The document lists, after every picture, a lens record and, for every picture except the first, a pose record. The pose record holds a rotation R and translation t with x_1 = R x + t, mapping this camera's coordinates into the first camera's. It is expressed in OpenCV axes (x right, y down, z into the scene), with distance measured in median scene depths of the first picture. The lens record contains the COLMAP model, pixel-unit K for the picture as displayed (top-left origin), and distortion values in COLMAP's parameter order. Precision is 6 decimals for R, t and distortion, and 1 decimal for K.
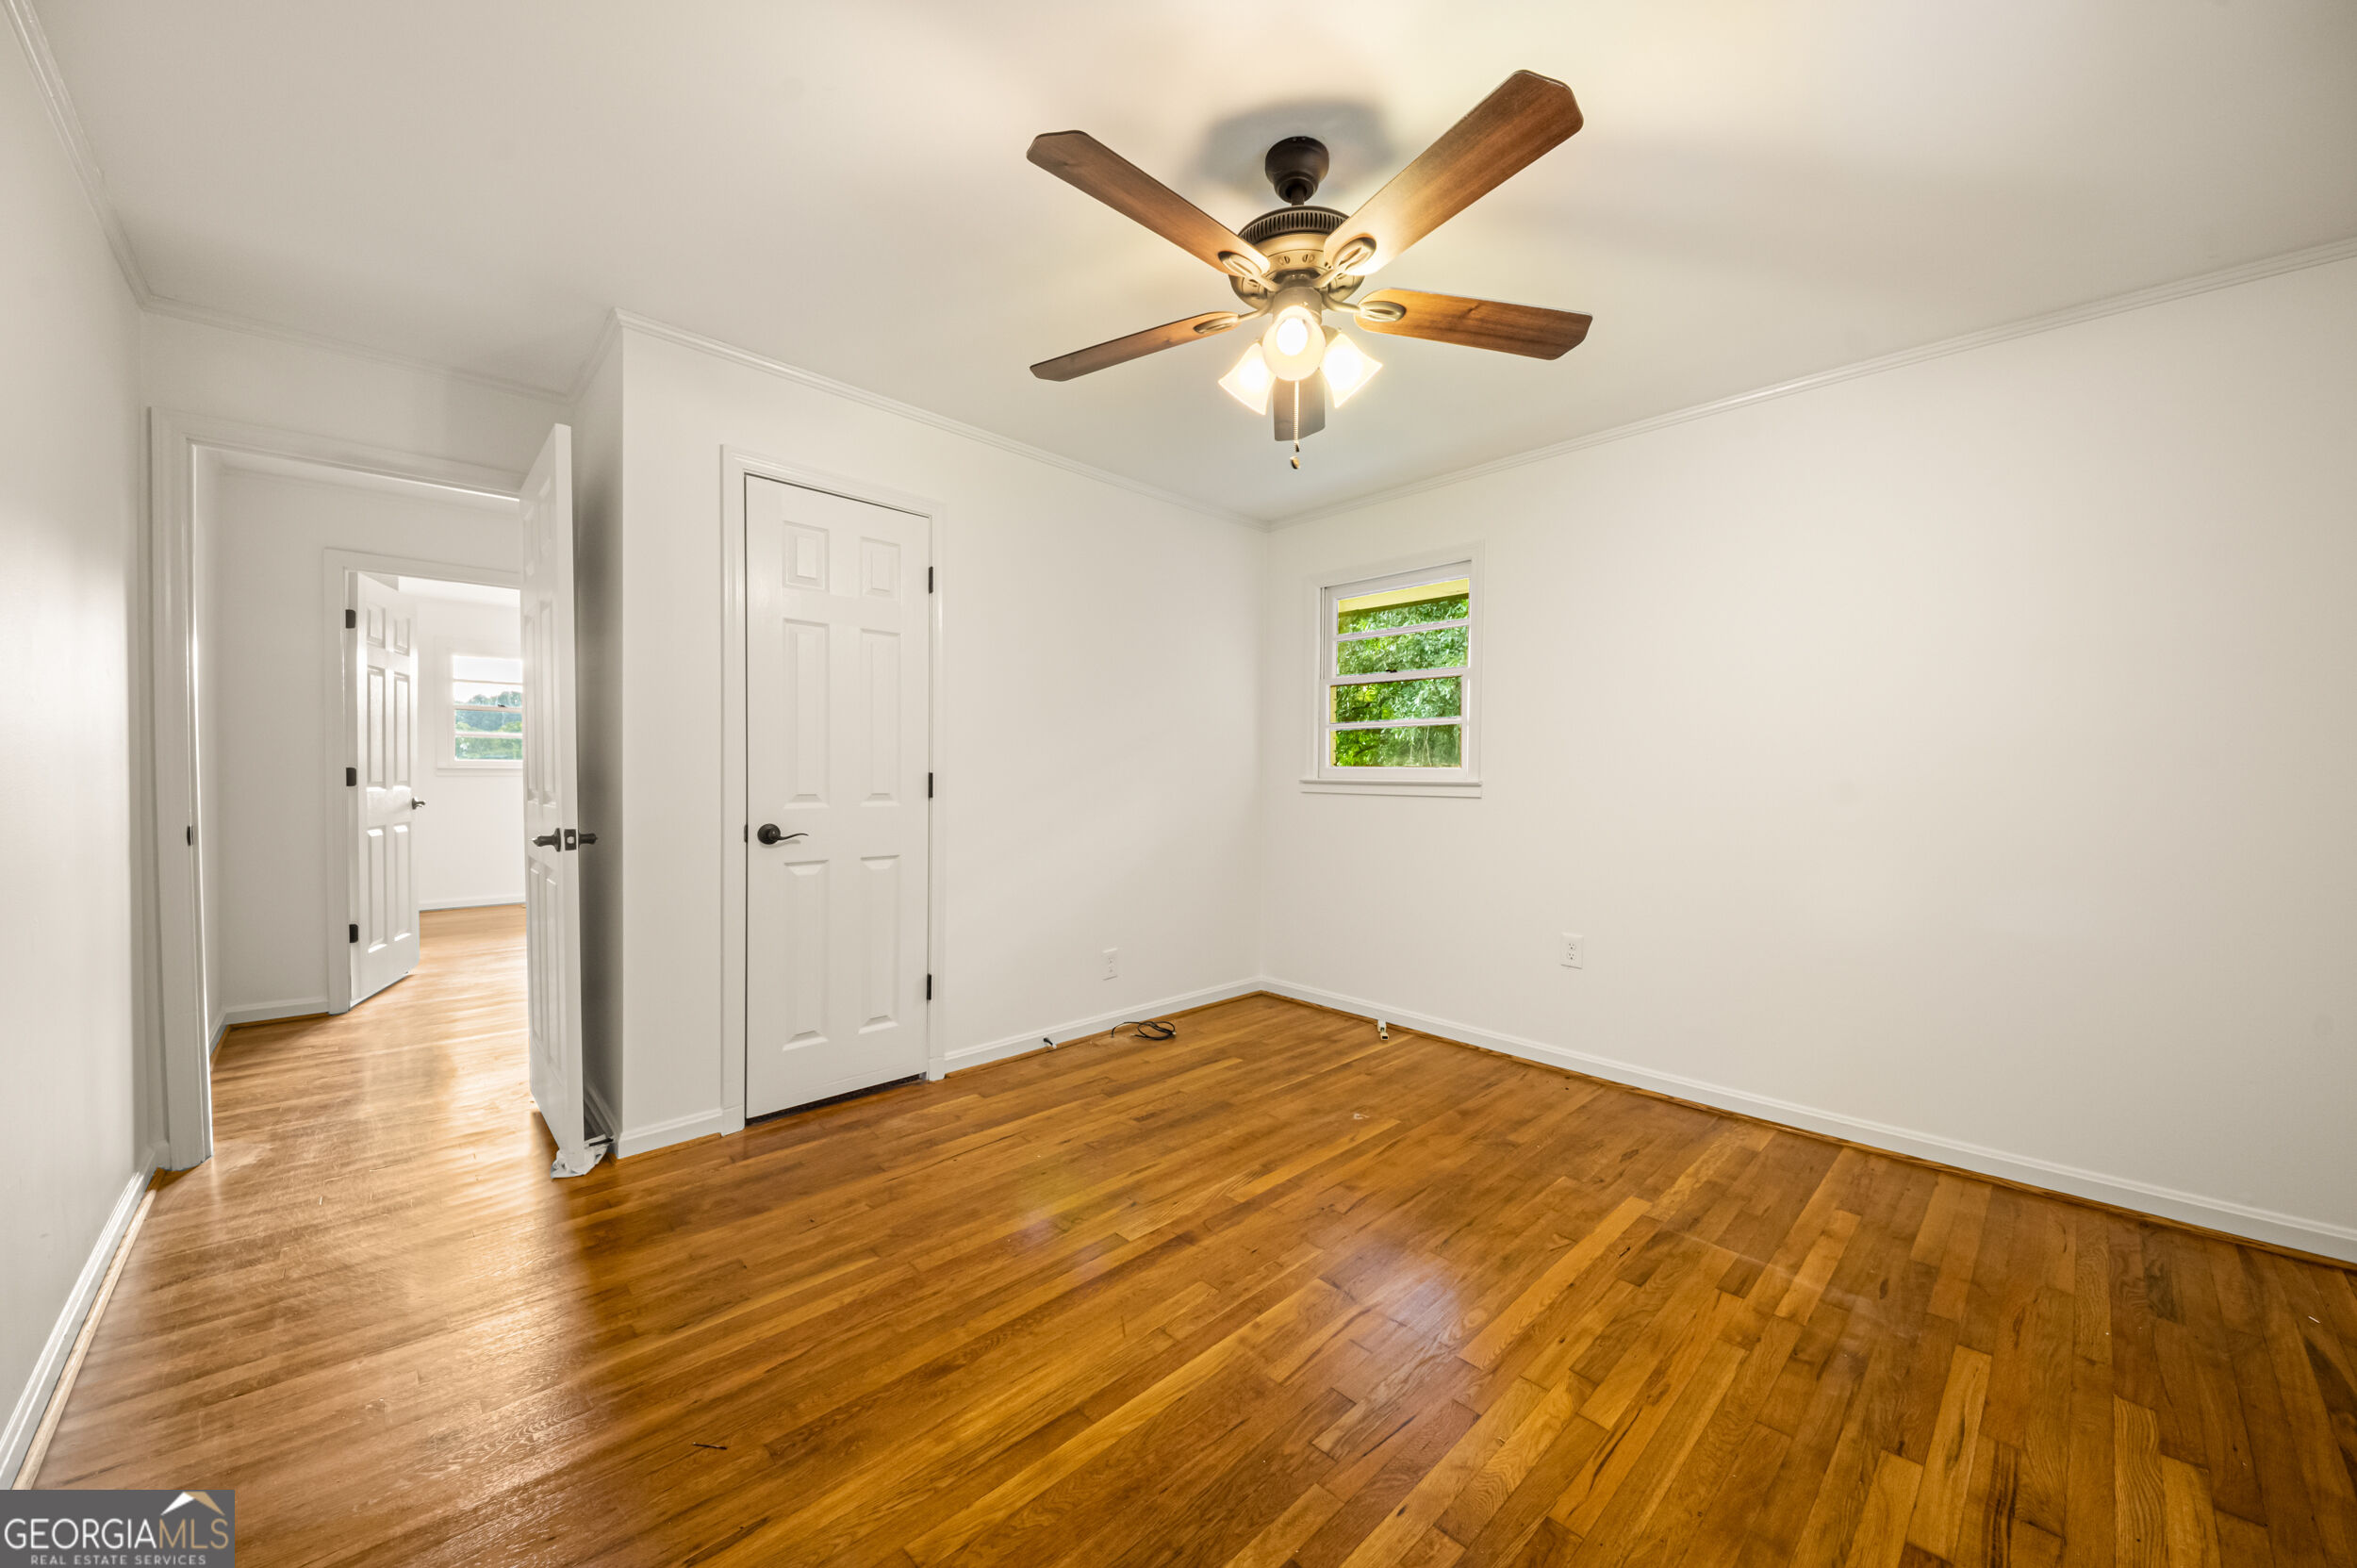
lens RADIAL K [[862.4, 0, 1199.5], [0, 862.4, 784.6], [0, 0, 1]] dist [0.001055, -0.002312]
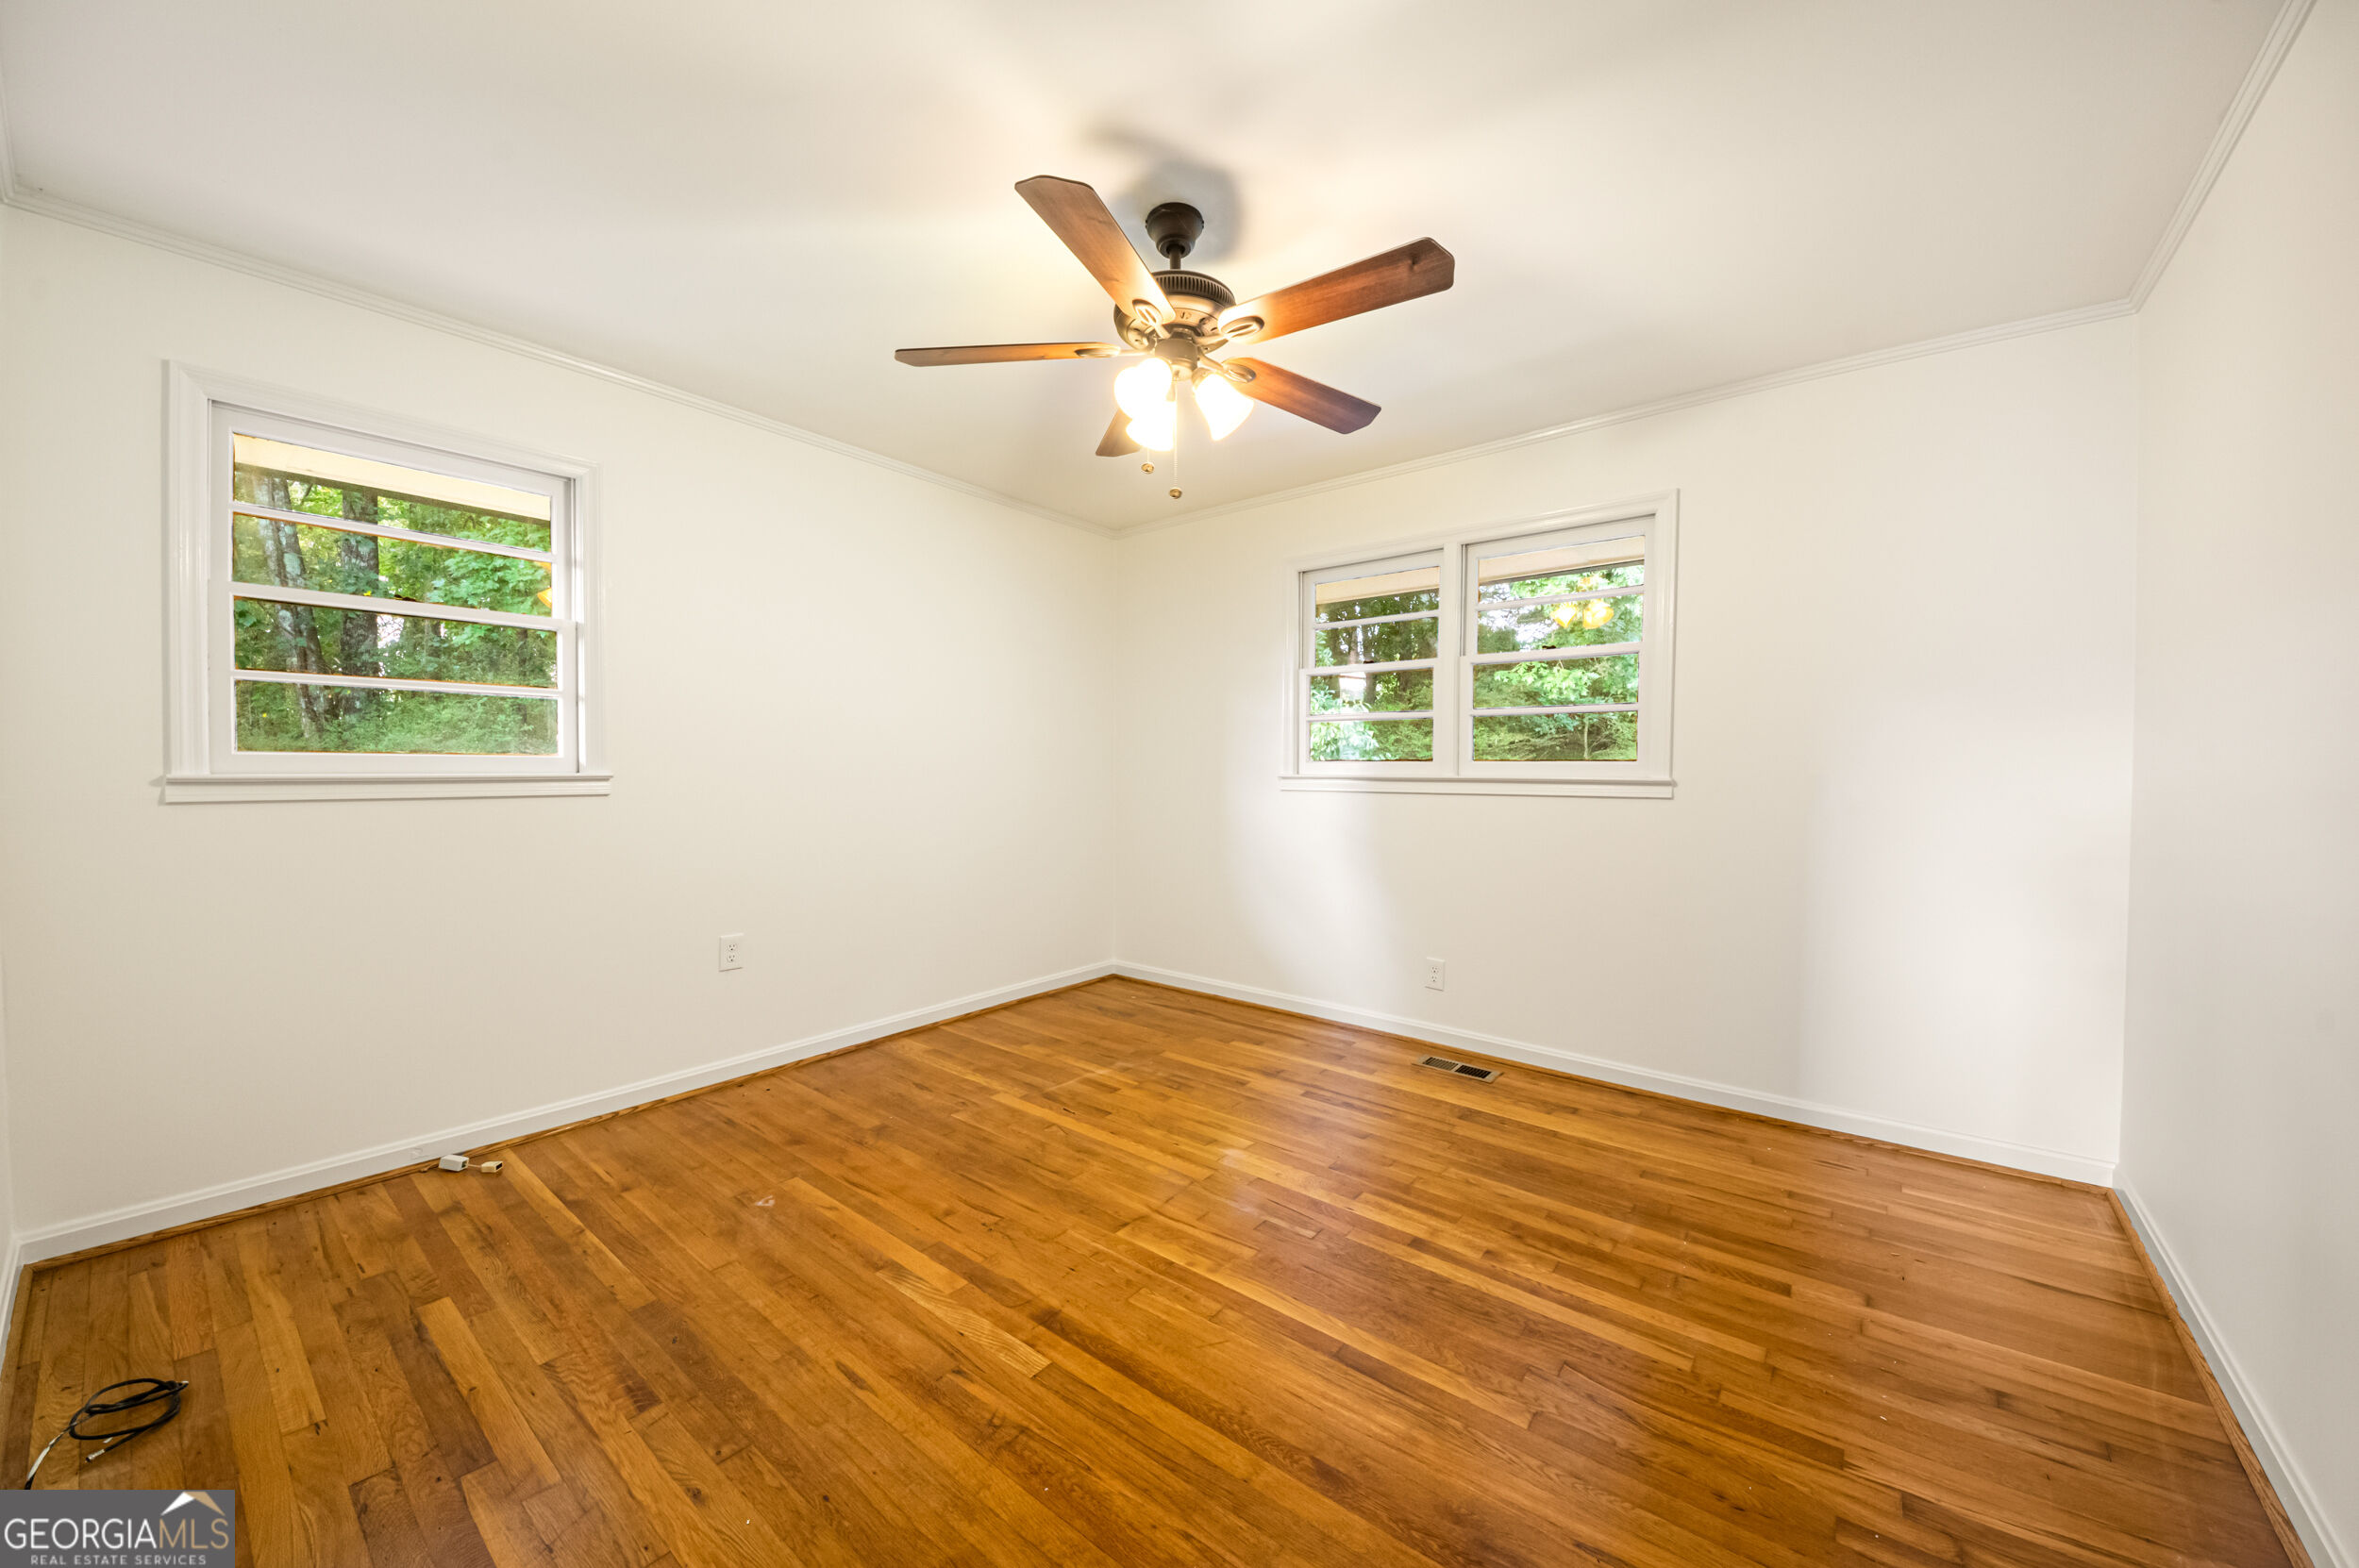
lens RADIAL K [[863.0, 0, 1197.4], [0, 863.0, 773.1], [0, 0, 1]] dist [0.001055, -0.002312]
pose [[-0.135581, -0.024331, 0.990467, -0.735682], [0.014674, 0.999539, 0.026563, -0.023584], [-0.990658, 0.018135, -0.135162, 0.817885]]
